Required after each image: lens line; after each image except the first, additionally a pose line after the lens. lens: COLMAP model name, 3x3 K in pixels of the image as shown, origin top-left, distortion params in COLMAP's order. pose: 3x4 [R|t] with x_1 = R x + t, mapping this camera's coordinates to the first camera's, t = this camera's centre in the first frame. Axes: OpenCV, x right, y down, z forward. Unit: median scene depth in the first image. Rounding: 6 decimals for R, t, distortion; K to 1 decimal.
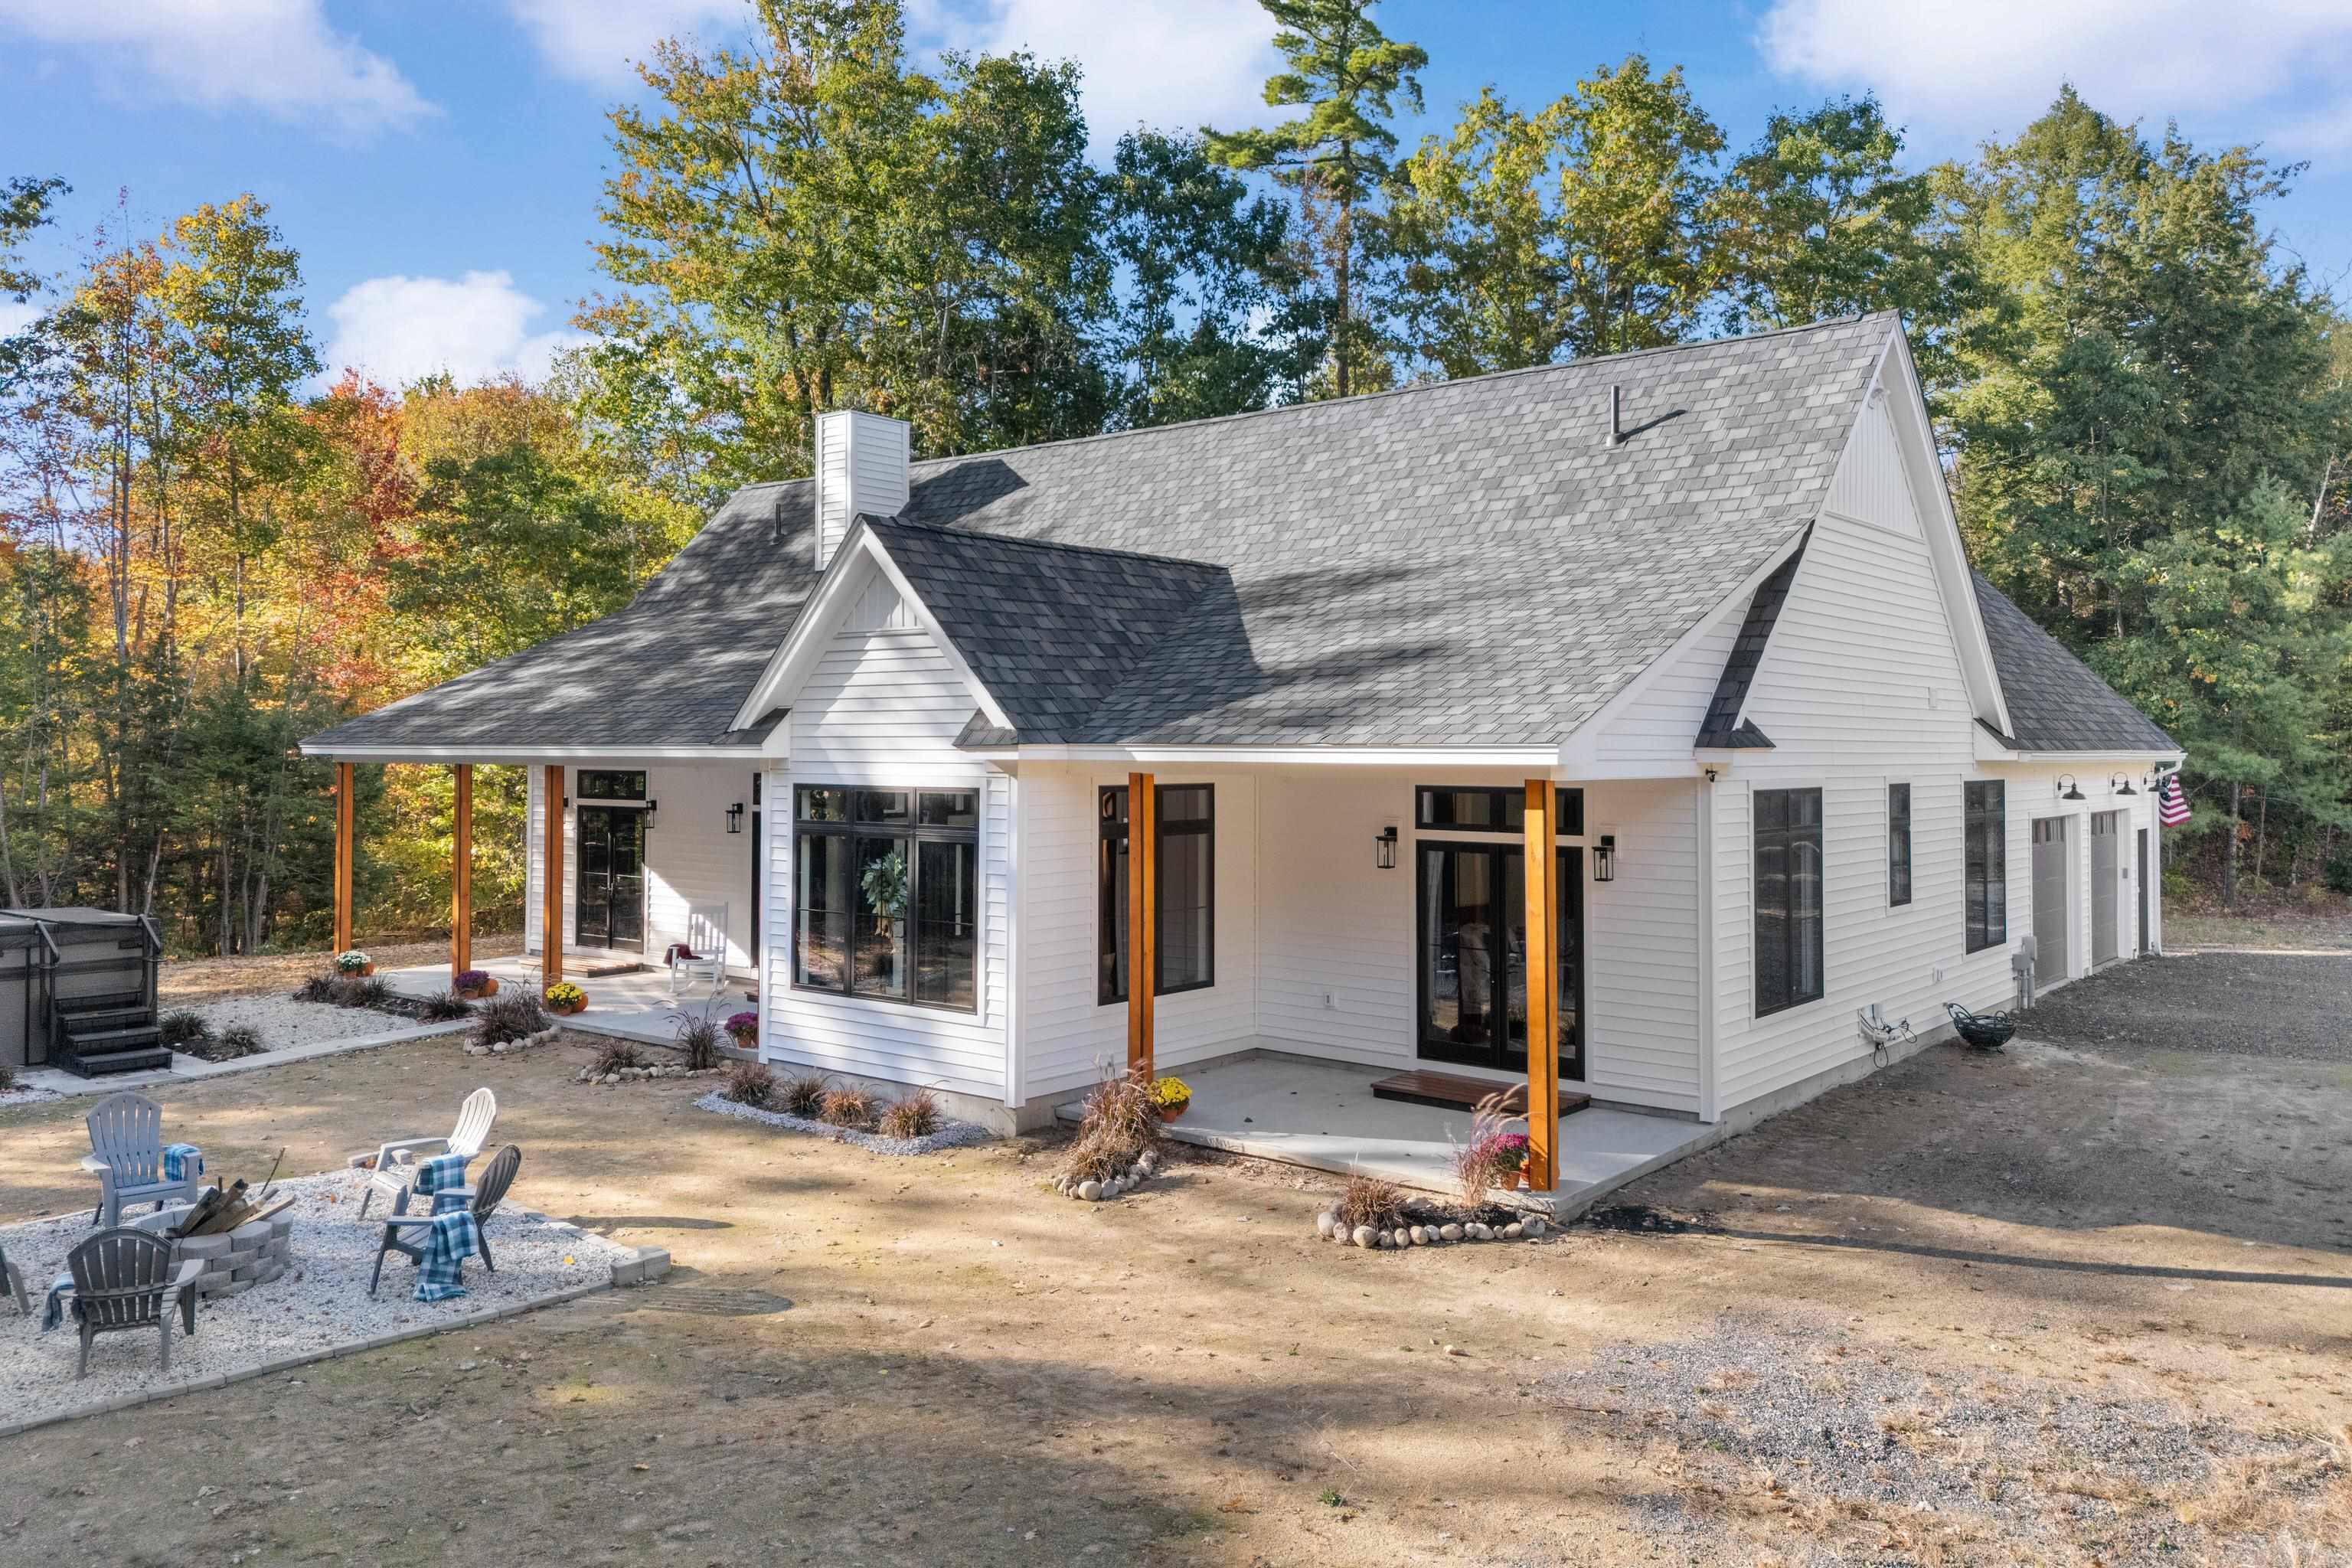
lens RADIAL K [[1708.6, 0, 1176.0], [0, 1708.6, 784.0], [0, 0, 1]] dist [0.066391, -0.086994]
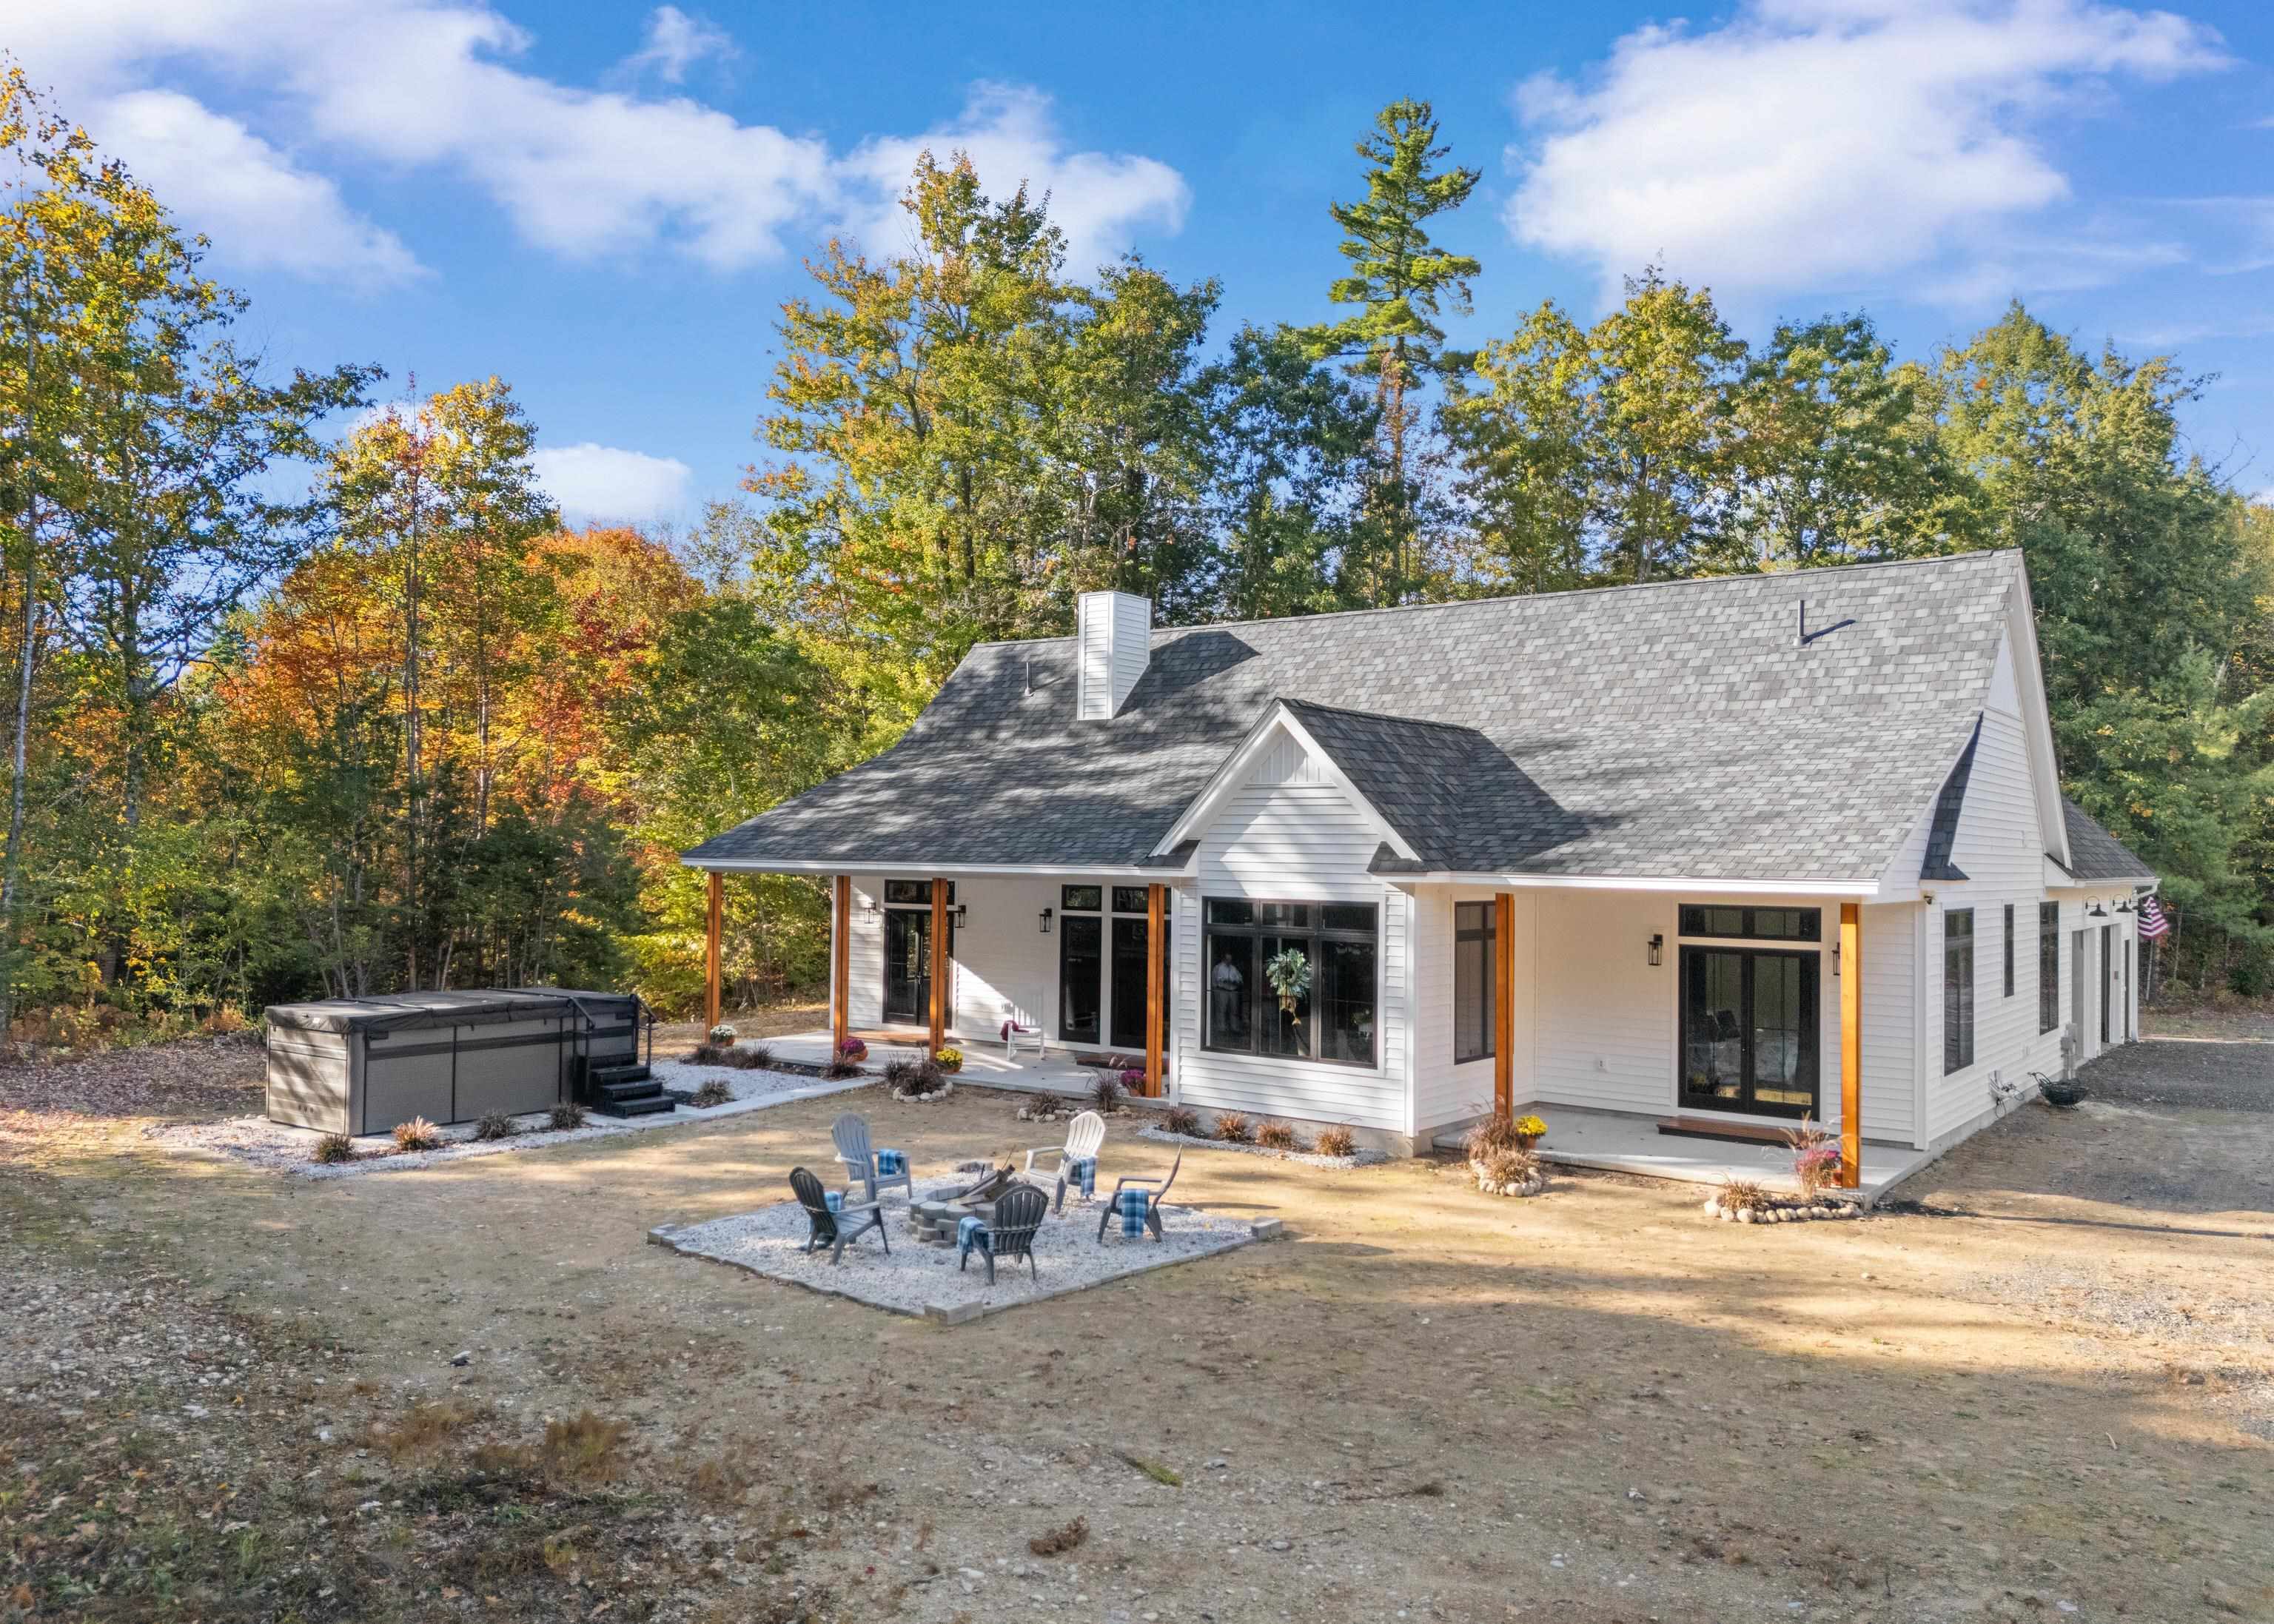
lens RADIAL K [[1704.1, 0, 1055.2], [0, 1704.1, 889.9], [0, 0, 1]] dist [0.074774, -0.090735]
pose [[0.999222, 0.010428, 0.038028, -0.318314], [-0.010546, 0.999940, 0.002897, -0.006568], [-0.037996, -0.003295, 0.999272, -0.260854]]
